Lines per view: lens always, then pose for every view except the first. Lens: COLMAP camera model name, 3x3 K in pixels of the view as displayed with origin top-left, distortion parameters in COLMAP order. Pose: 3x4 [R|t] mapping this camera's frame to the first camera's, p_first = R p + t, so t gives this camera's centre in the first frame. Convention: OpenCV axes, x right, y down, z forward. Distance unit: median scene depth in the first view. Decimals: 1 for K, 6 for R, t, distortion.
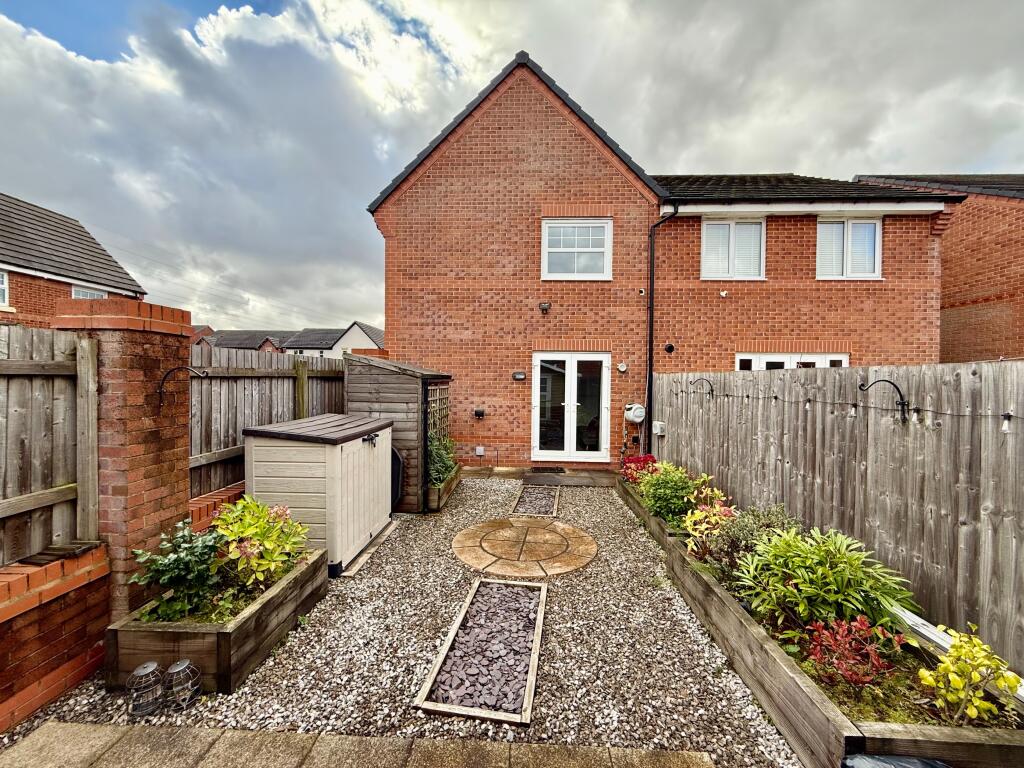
lens RADIAL K [[417.1, 0, 512.0], [0, 417.1, 384.0], [0, 0, 1]] dist [-0.000272, 0.000011]
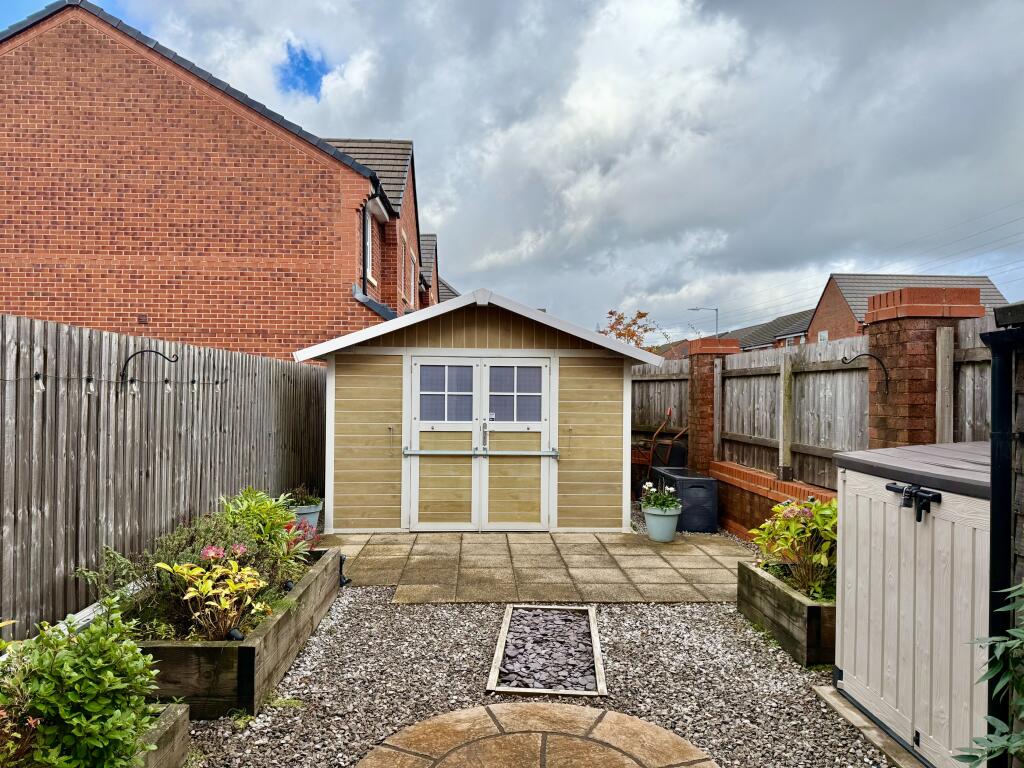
lens RADIAL K [[723.8, 0, 512.0], [0, 723.8, 384.0], [0, 0, 1]] dist [0.072270, -0.081383]
pose [[-0.997106, -0.020804, -0.073116, 0.141095], [-0.021041, 0.999776, 0.002471, 0.035721], [0.073048, 0.004003, -0.997320, 2.164314]]
